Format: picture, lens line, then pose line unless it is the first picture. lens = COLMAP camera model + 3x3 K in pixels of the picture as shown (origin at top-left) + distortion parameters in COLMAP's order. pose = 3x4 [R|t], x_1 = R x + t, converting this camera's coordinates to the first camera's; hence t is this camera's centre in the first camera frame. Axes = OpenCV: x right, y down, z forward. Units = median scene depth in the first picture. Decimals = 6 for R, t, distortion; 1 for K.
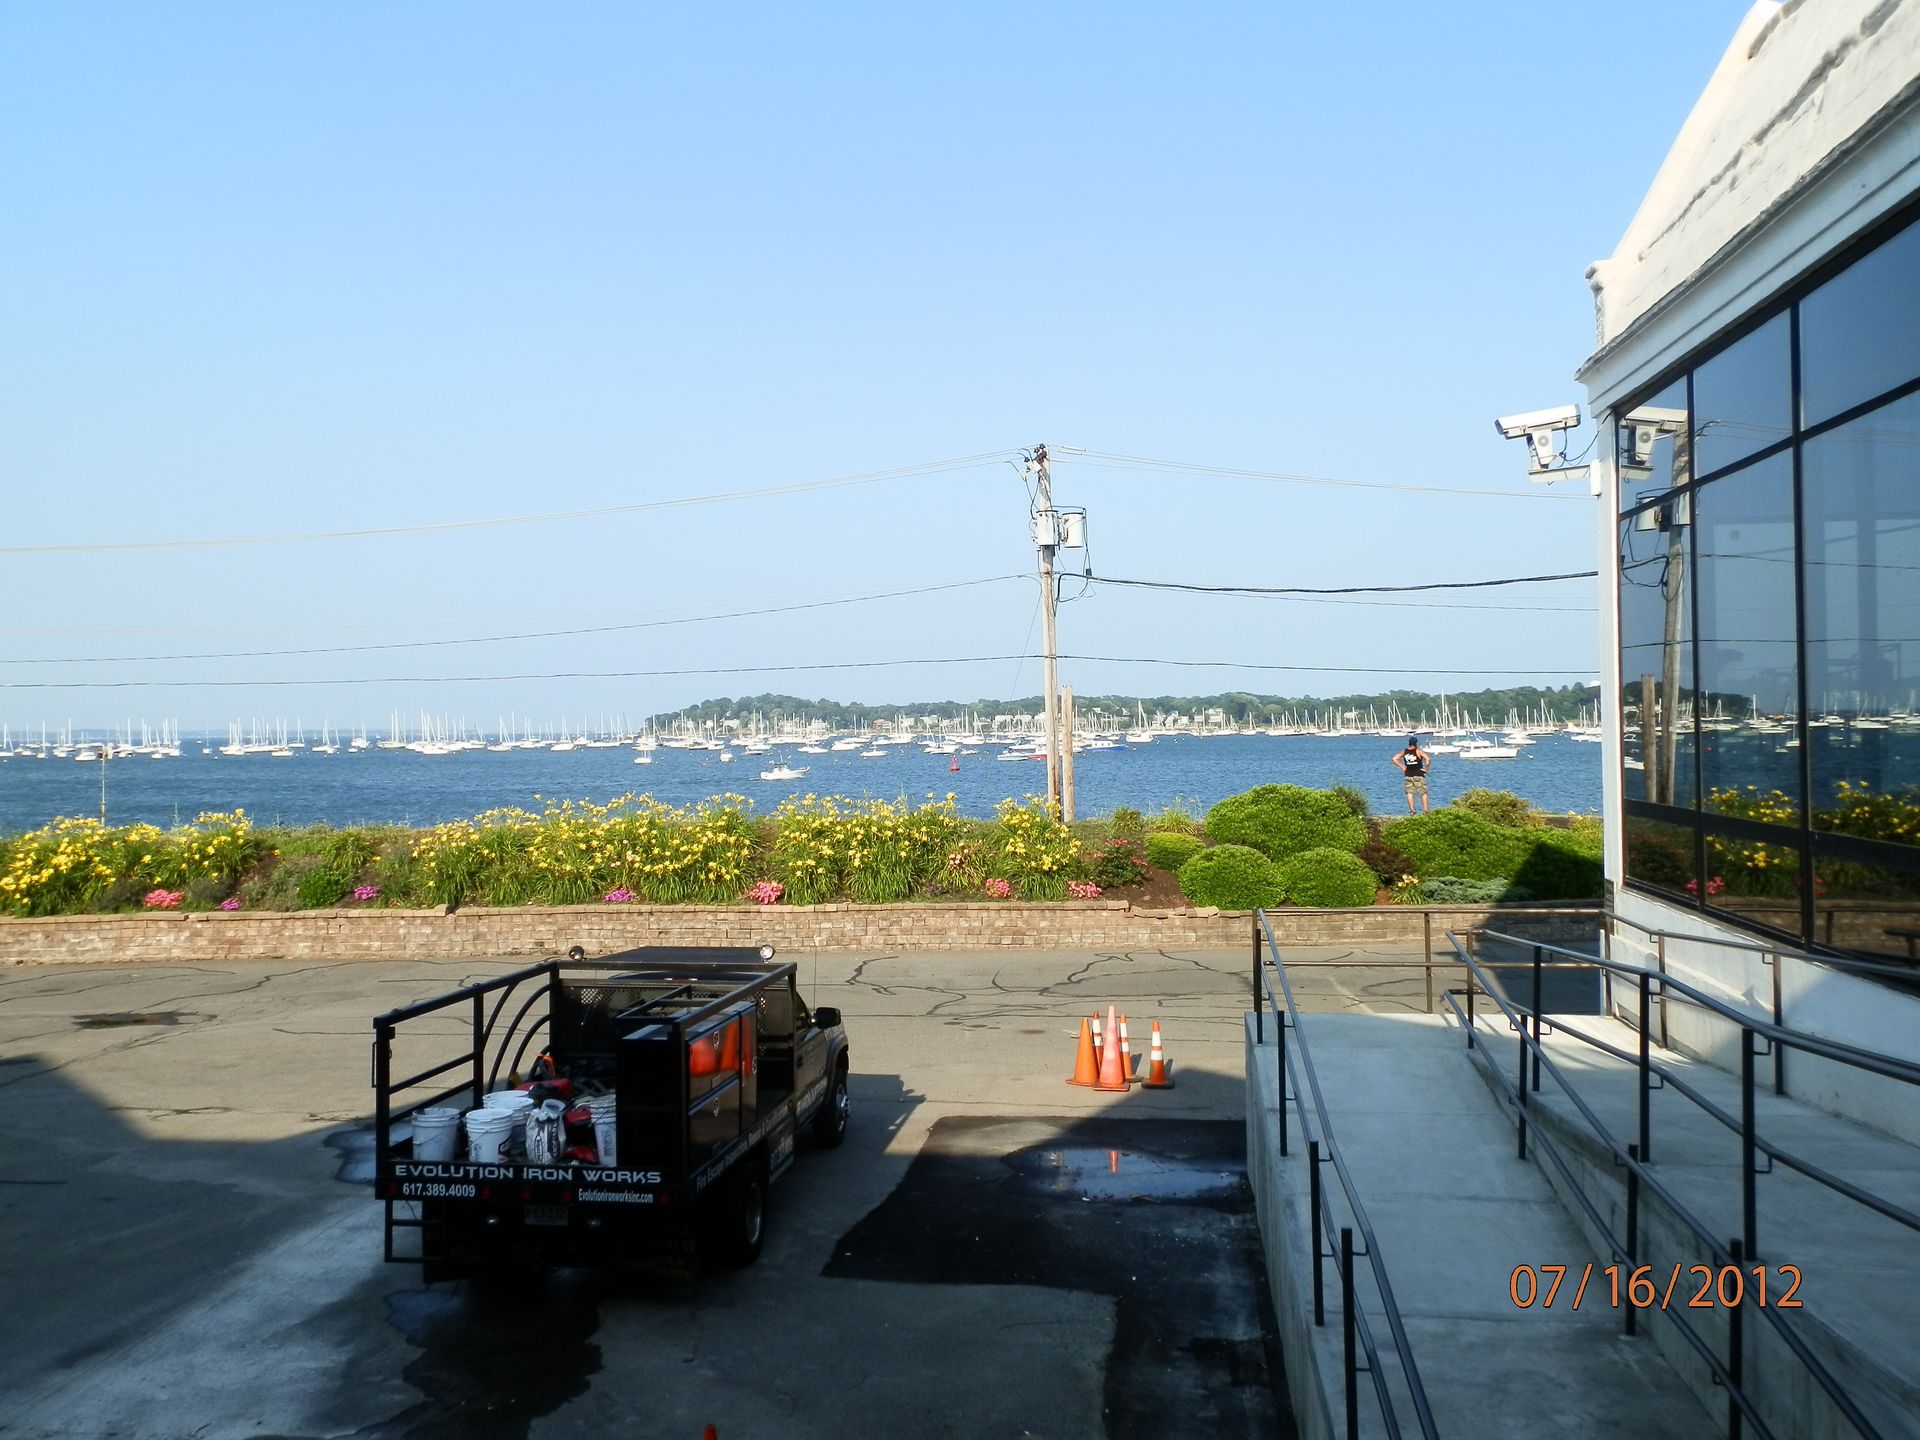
lens RADIAL K [[1629.6, 0, 964.3], [0, 1629.6, 709.7], [0, 0, 1]] dist [0.019537, -0.013651]
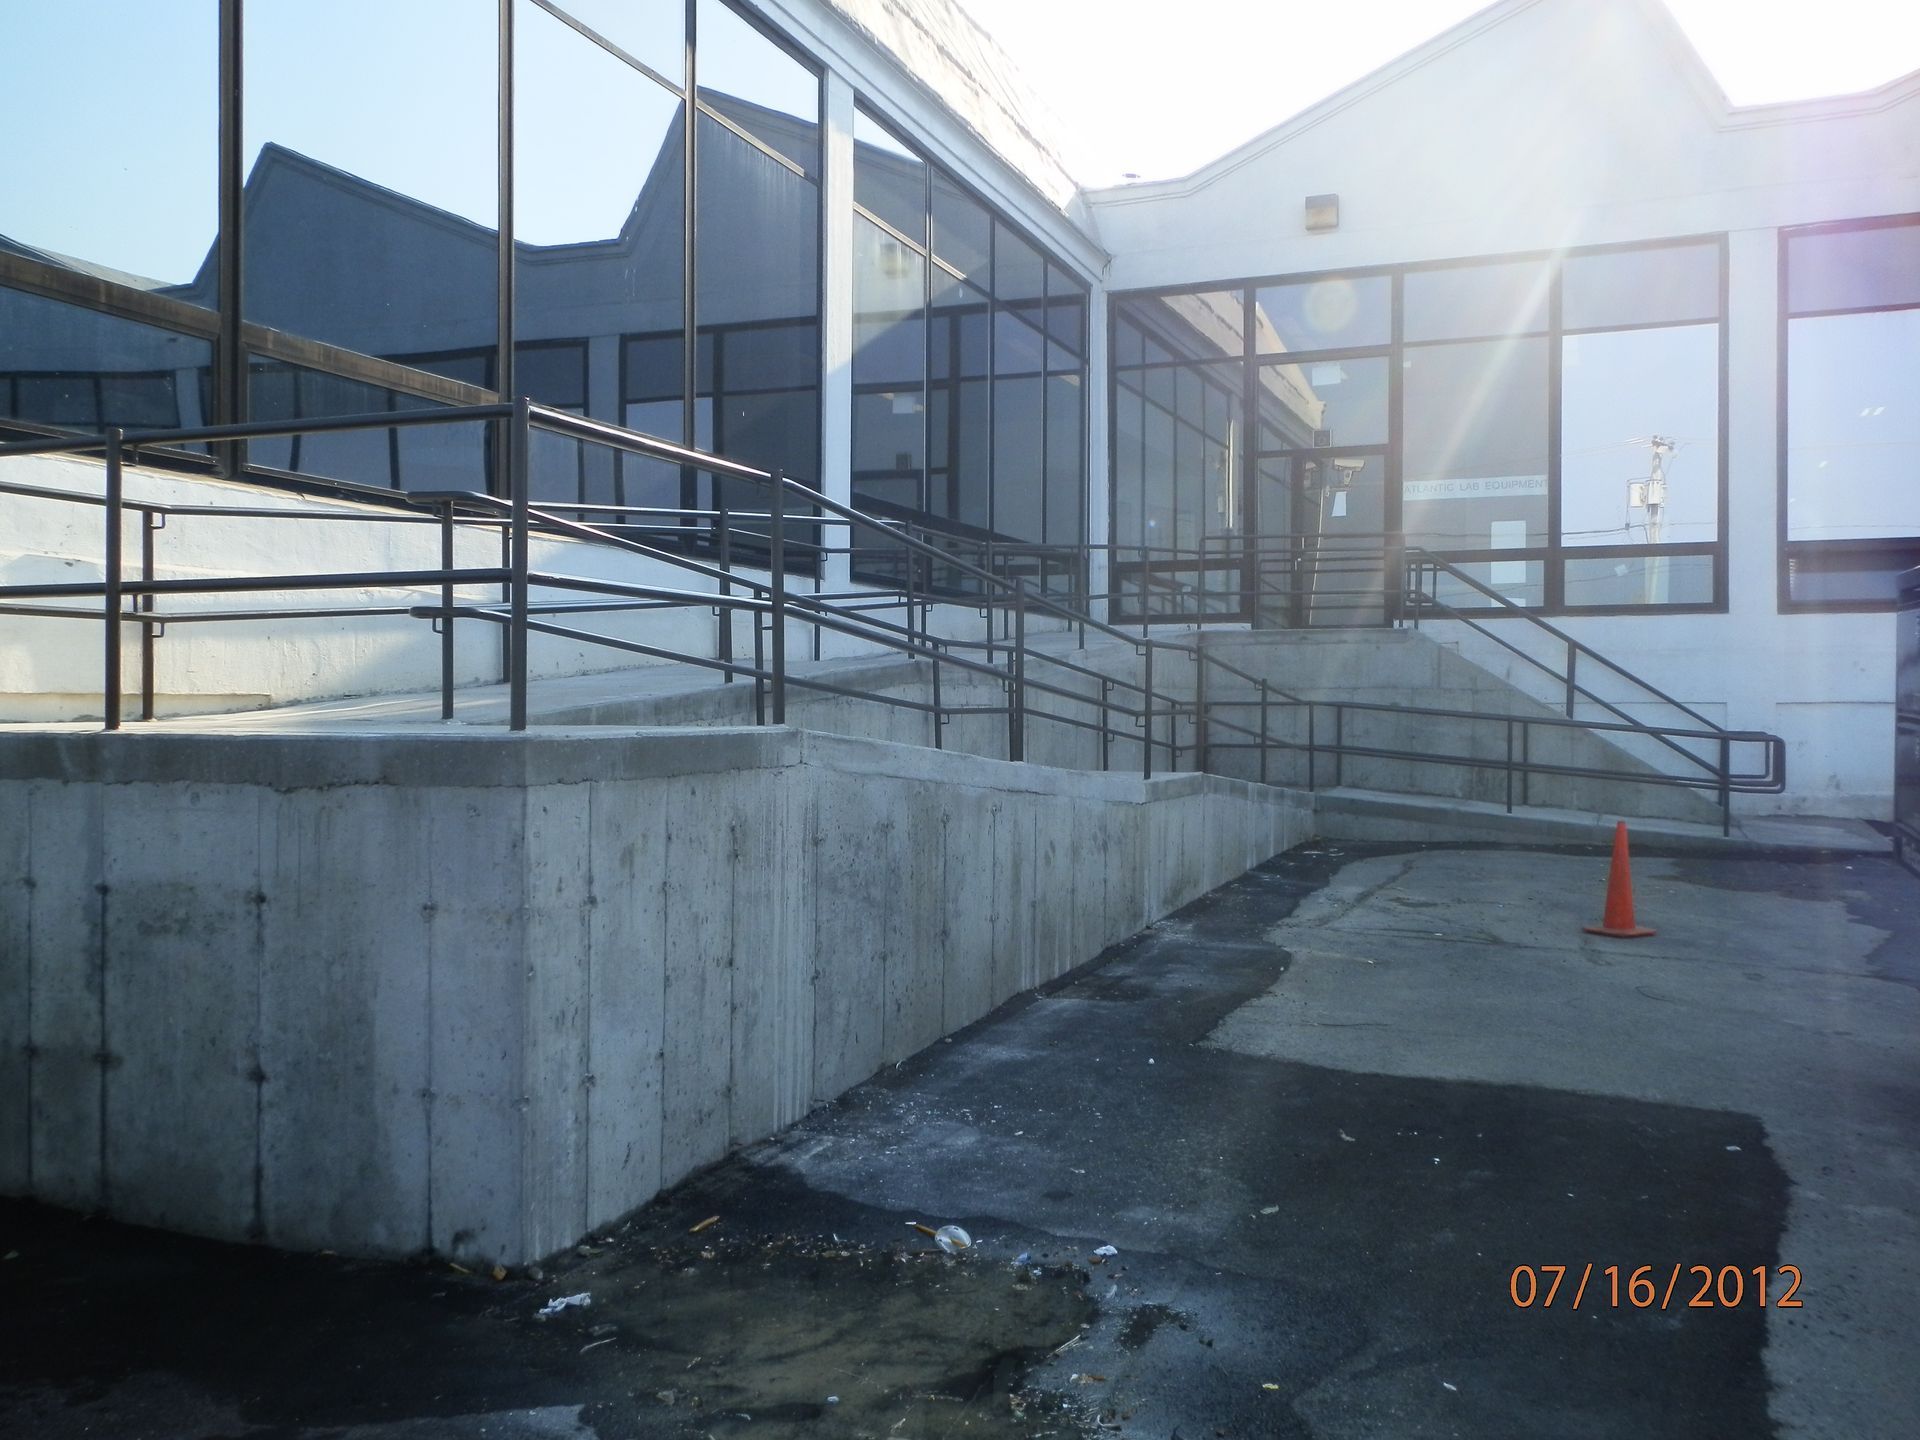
lens RADIAL K [[1629.6, 0, 954.9], [0, 1629.6, 715.6], [0, 0, 1]] dist [0.019537, -0.013651]
pose [[-0.967003, 0.009478, 0.254587, 0.008473], [0.008131, 0.999947, -0.006342, 0.089163], [-0.254634, -0.004062, -0.967029, 0.618208]]
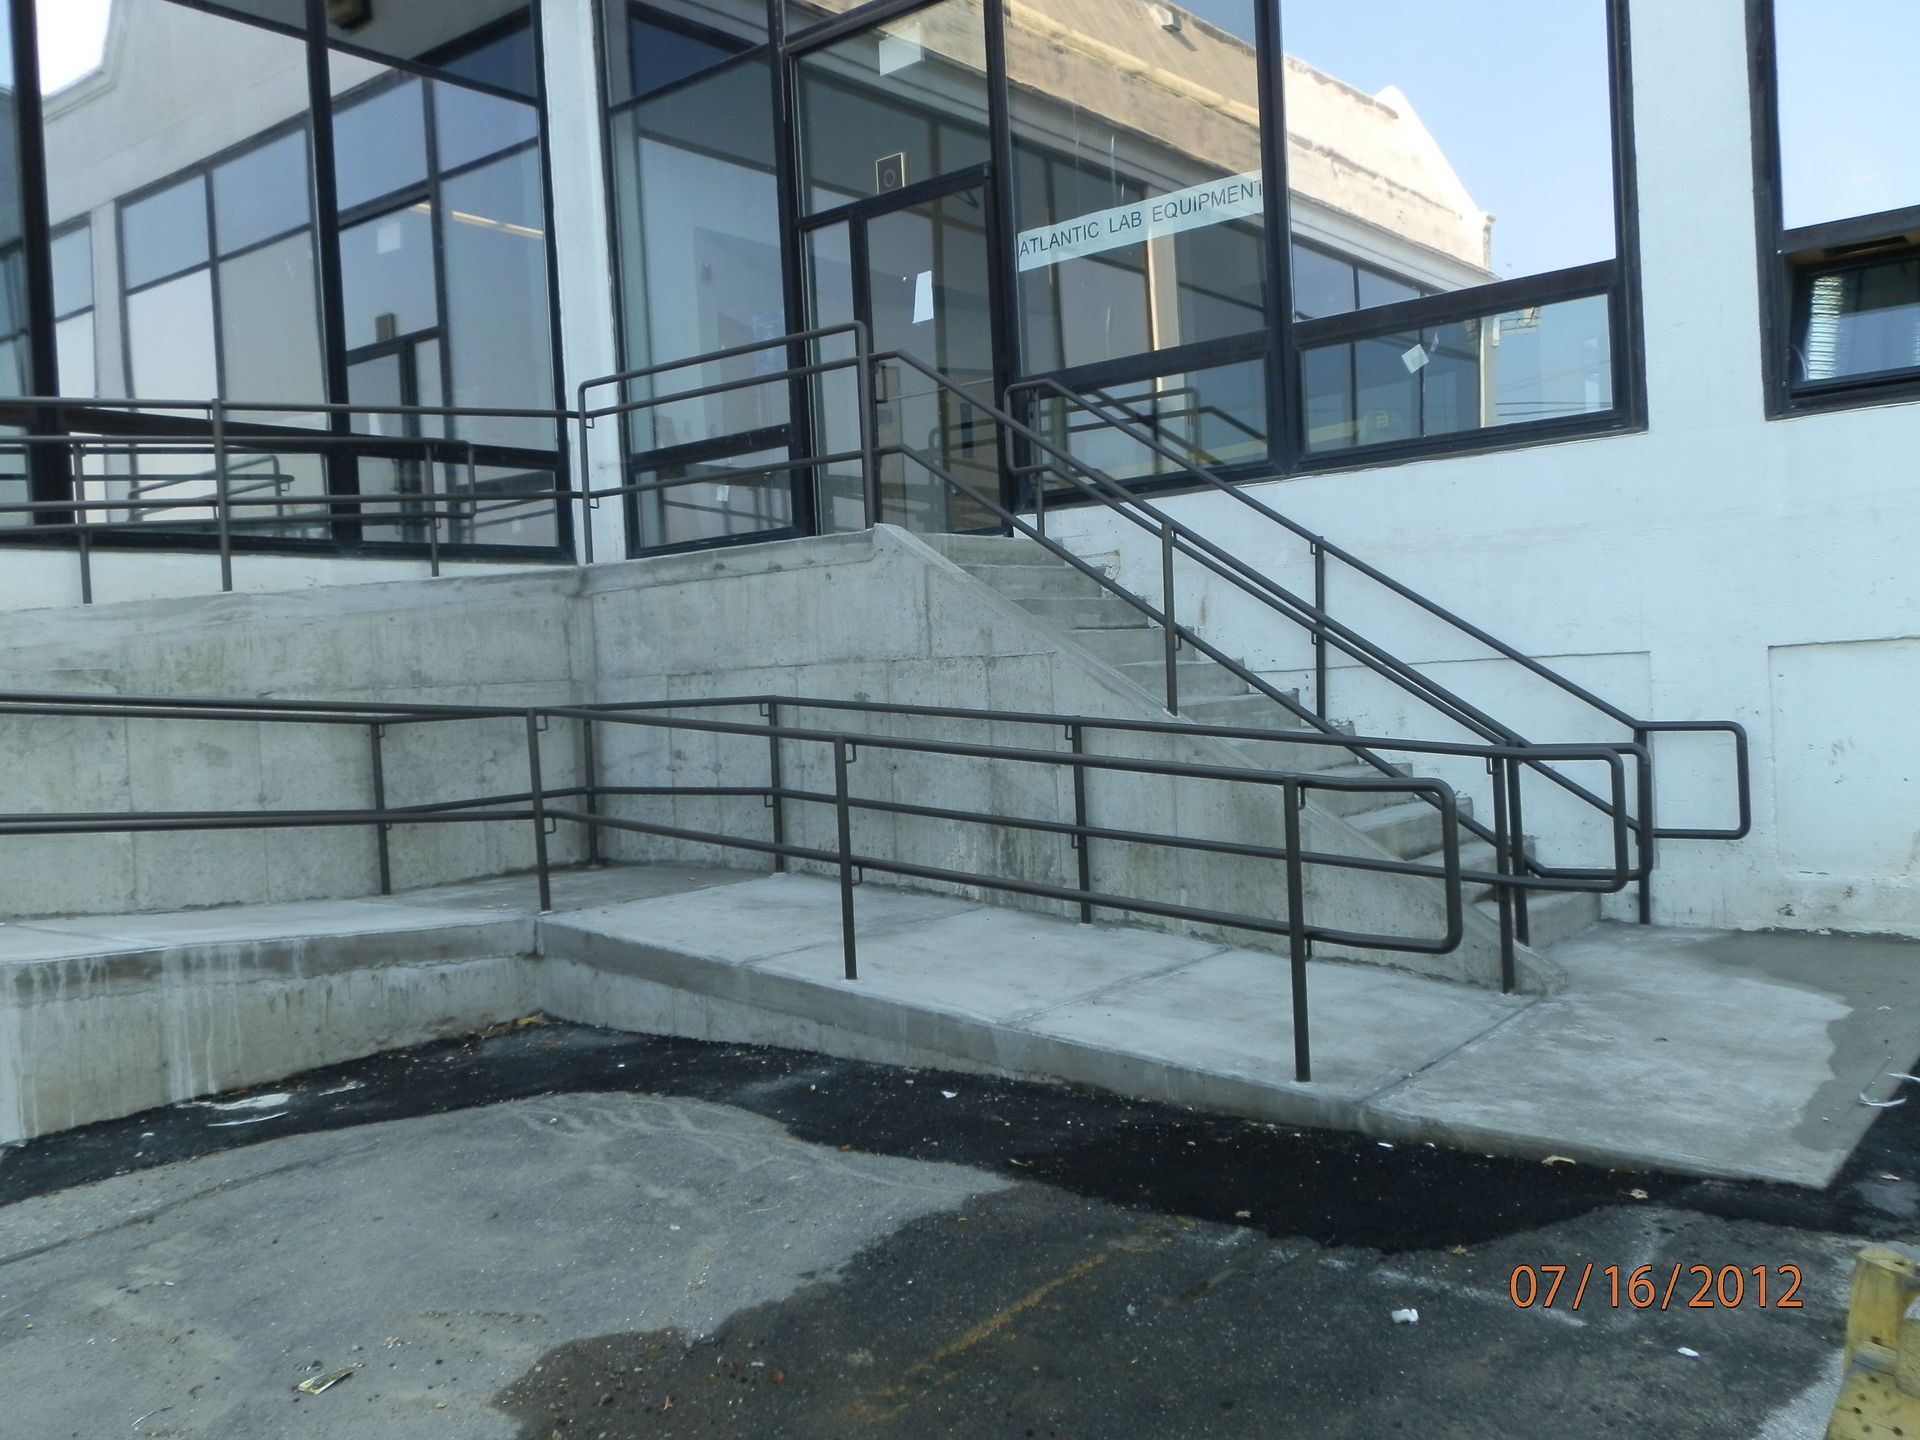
lens RADIAL K [[1629.6, 0, 950.4], [0, 1629.6, 710.7], [0, 0, 1]] dist [0.019537, -0.013651]
pose [[-0.847765, 0.047208, 0.528266, -0.149411], [0.058081, 0.998304, 0.003997, 0.084841], [-0.527182, 0.034071, -0.849069, 0.236014]]
